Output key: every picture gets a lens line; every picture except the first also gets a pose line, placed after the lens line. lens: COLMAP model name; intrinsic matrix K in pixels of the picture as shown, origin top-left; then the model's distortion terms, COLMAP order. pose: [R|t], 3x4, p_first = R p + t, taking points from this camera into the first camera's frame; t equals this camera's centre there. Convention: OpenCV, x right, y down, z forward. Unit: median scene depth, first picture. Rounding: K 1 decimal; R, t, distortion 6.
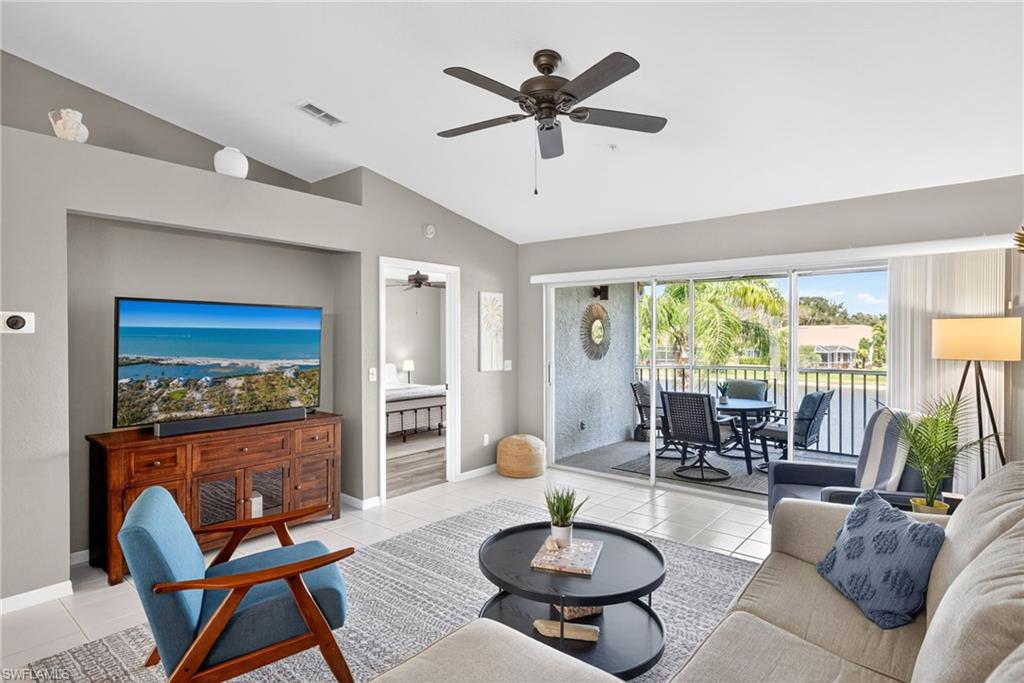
lens RADIAL K [[534.2, 0, 499.0], [0, 534.2, 355.4], [0, 0, 1]] dist [-0.014586, -0.000066]
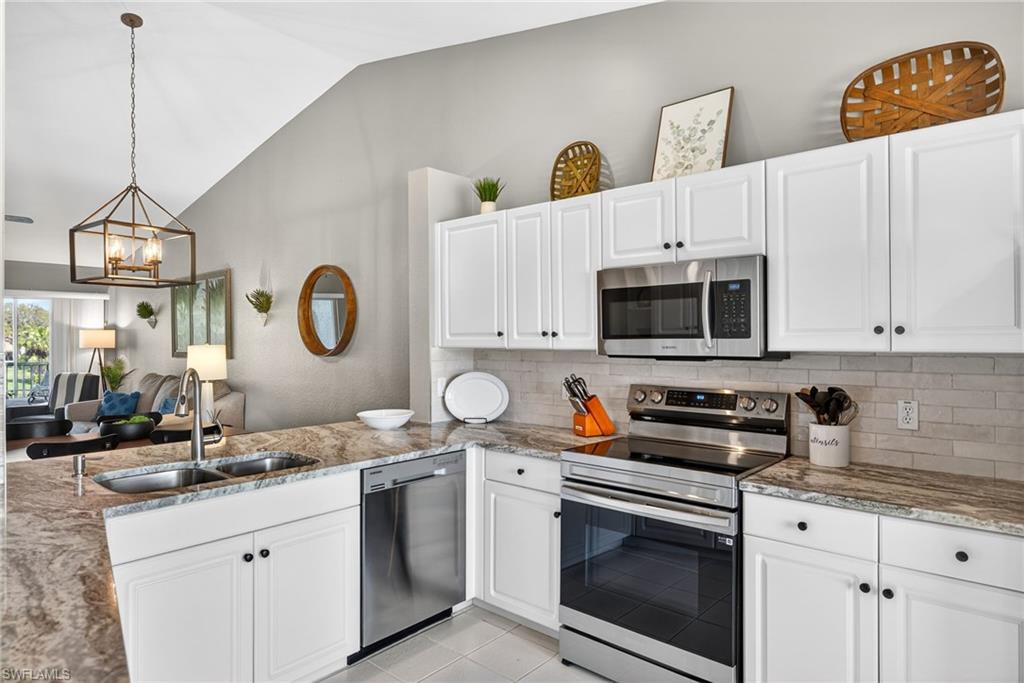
lens RADIAL K [[594.7, 0, 512.0], [0, 594.7, 341.5], [0, 0, 1]] dist [-0.014455, -0.000760]
pose [[-0.007147, -0.002726, 0.999971, -1.398852], [0.036637, 0.999324, 0.002986, 0.029992], [-0.999303, 0.036657, -0.007043, -0.642477]]
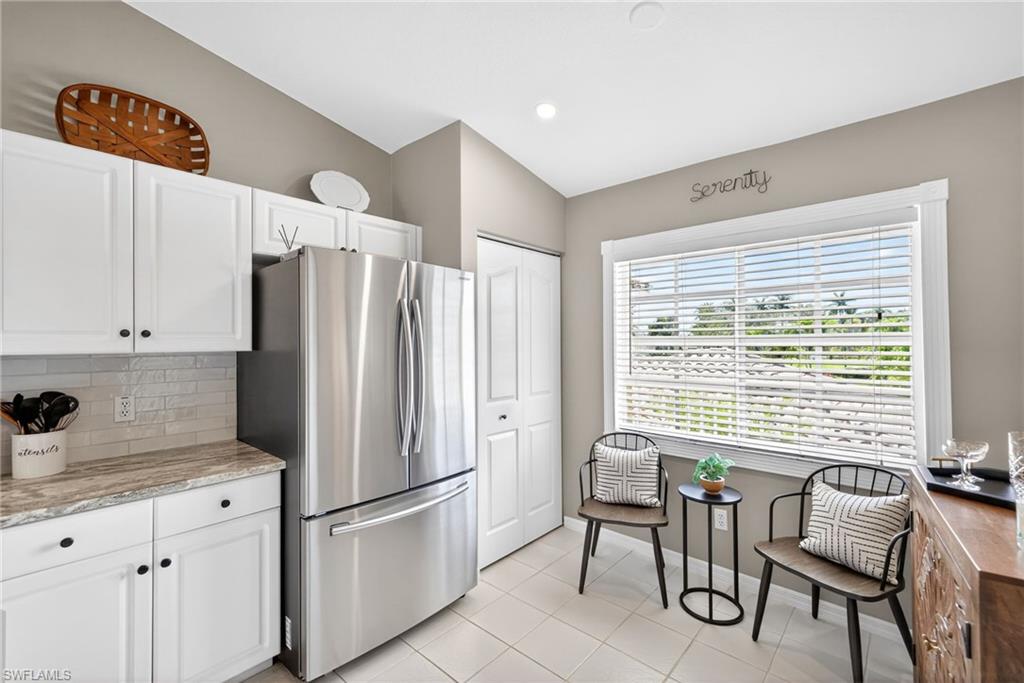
lens RADIAL K [[434.4, 0, 511.4], [0, 434.4, 340.1], [0, 0, 1]] dist [0.001928, 0.000424]
pose [[-0.999889, 0.006462, 0.013448, -1.258477], [0.006906, 0.999423, 0.033242, 0.028327], [-0.013226, 0.033332, -0.999357, -0.553307]]
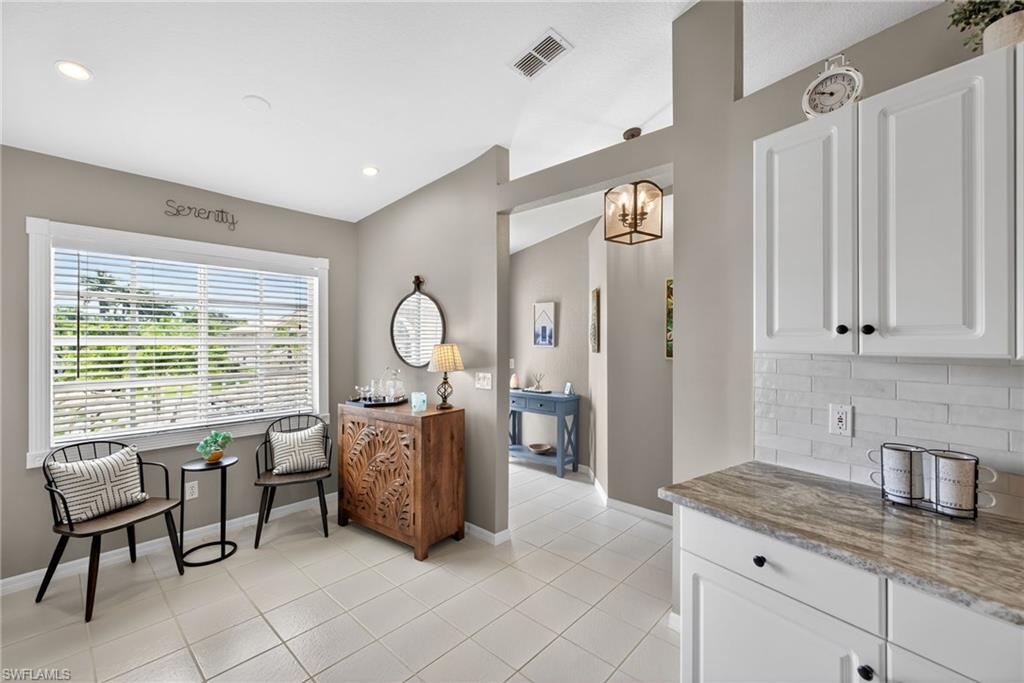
lens RADIAL K [[426.9, 0, 512.0], [0, 426.9, 341.5], [0, 0, 1]] dist [0.002651, 0.000032]
pose [[-0.022943, 0.001152, -0.999736, -0.797284], [-0.040121, 0.999193, 0.002072, 0.029823], [0.998931, 0.040158, -0.022879, -0.625308]]
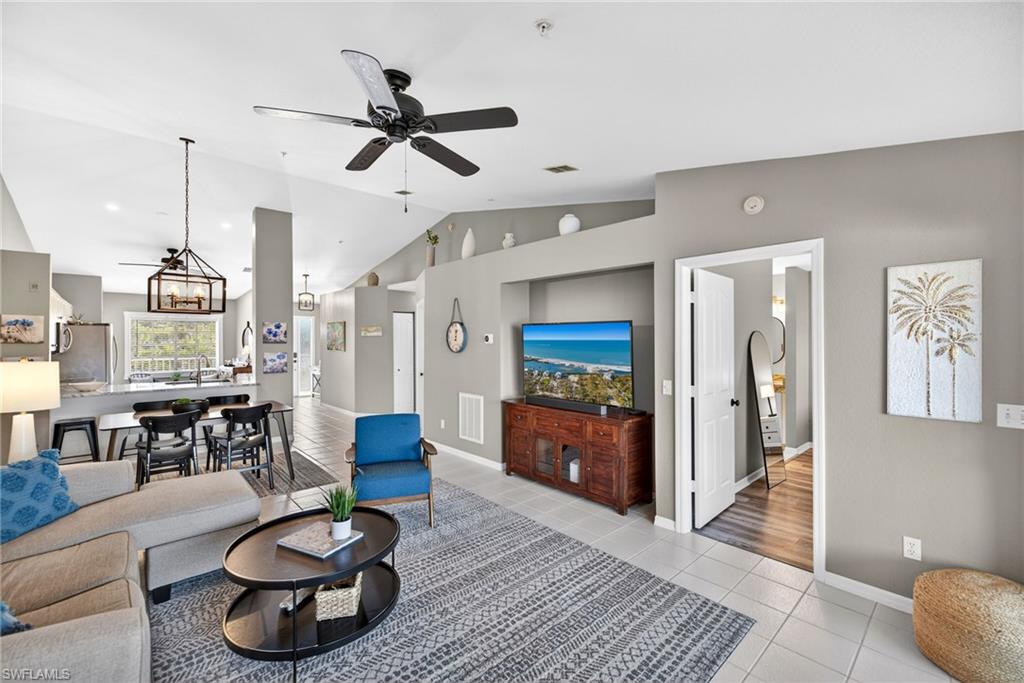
lens RADIAL K [[424.2, 0, 509.7], [0, 424.2, 346.1], [0, 0, 1]] dist [-0.001635, -0.000273]
pose [[-0.119725, 0.014186, -0.992706, 0.638197], [-0.031535, 0.999339, 0.018084, -0.048981], [0.992306, 0.033471, -0.119198, 0.963326]]
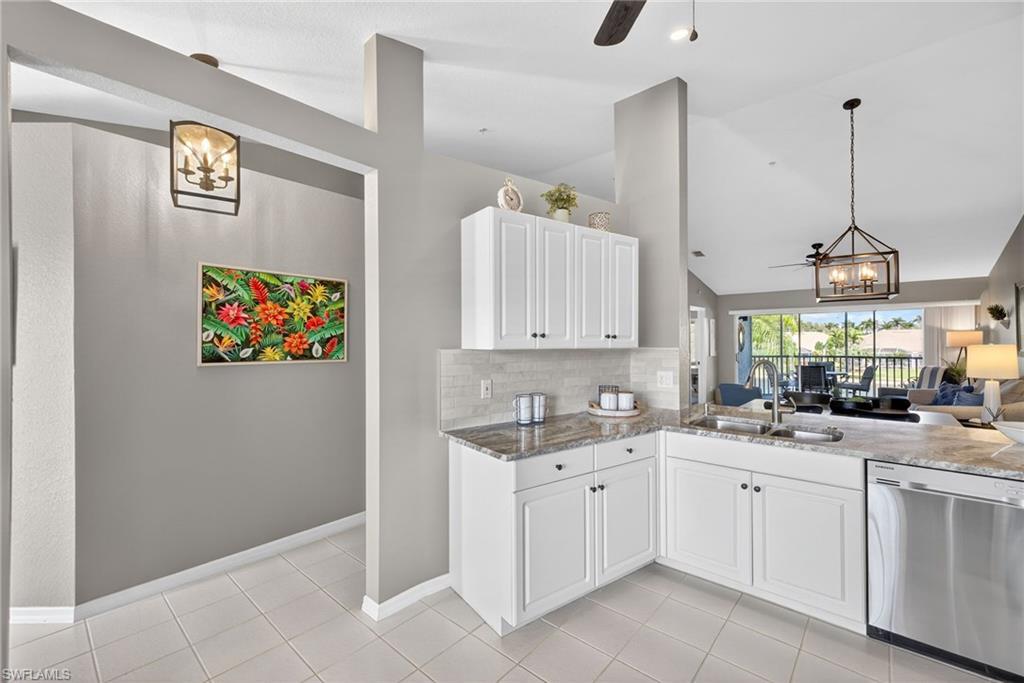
lens RADIAL K [[426.9, 0, 512.0], [0, 426.9, 341.5], [0, 0, 1]] dist [0.002651, 0.000032]
pose [[0.999978, -0.004065, -0.005268, -1.168304], [0.003870, 0.999326, -0.036495, 0.042187], [0.005413, 0.036474, 0.999320, -0.995789]]
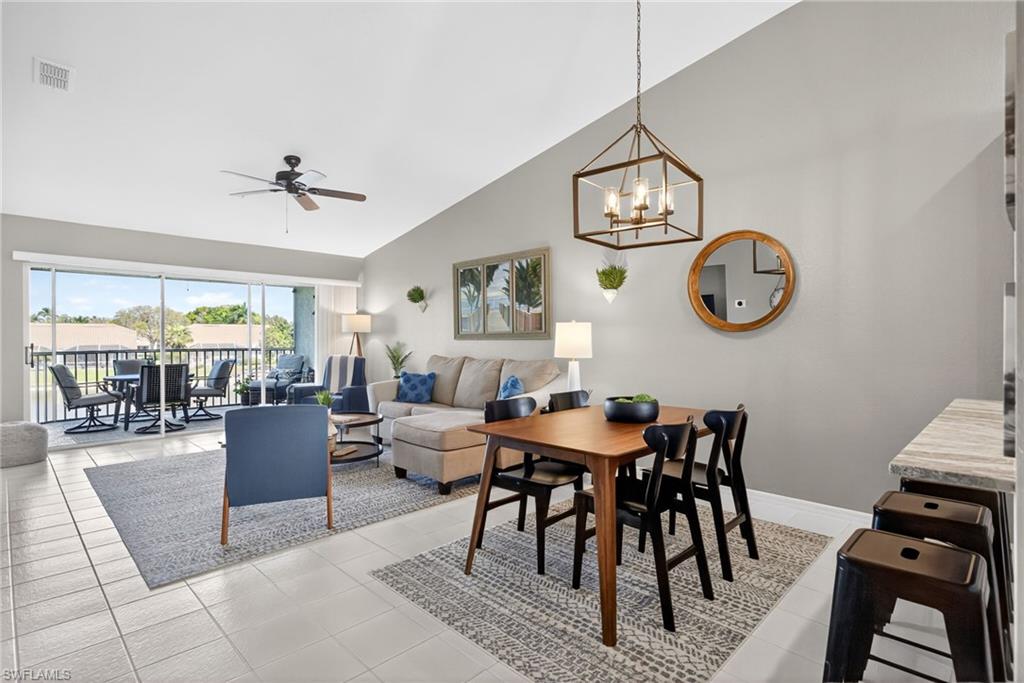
lens RADIAL K [[508.8, 0, 508.1], [0, 508.8, 338.9], [0, 0, 1]] dist [-0.000625, 0.000009]
pose [[0.071415, -0.002658, 0.997443, -1.140956], [0.035005, 0.999387, 0.000157, 0.050268], [-0.996832, 0.034904, 0.071464, 0.132944]]
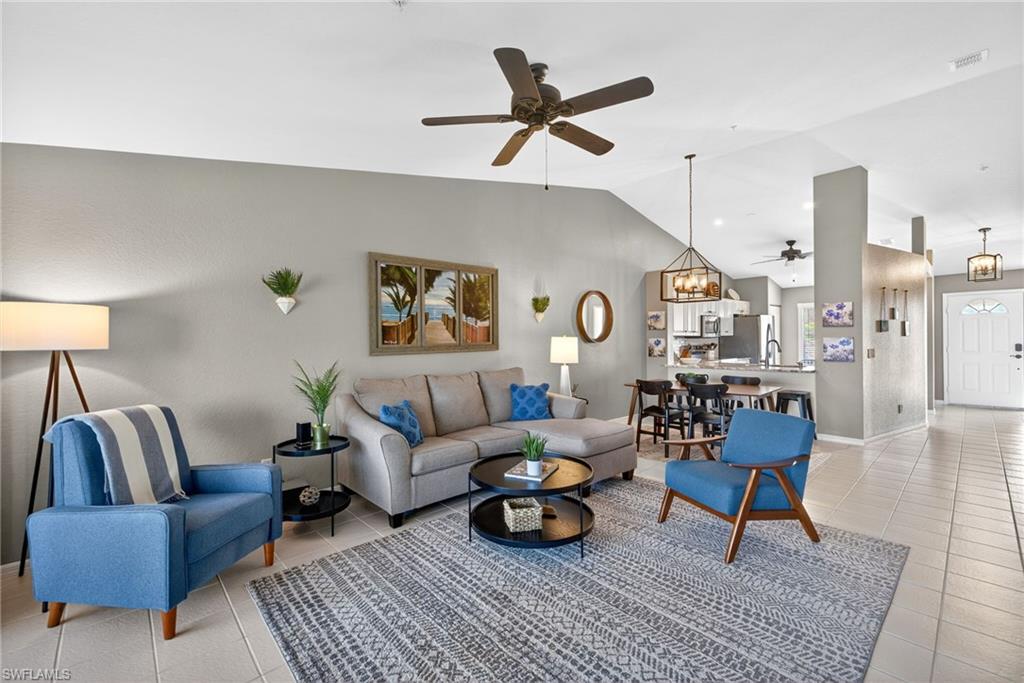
lens RADIAL K [[426.9, 0, 512.0], [0, 426.9, 341.5], [0, 0, 1]] dist [0.002651, 0.000032]
pose [[-0.994327, 0.007552, 0.106096, 0.037827], [0.011873, 0.999123, 0.040155, -0.022705], [-0.105699, 0.041187, -0.993545, 1.394690]]
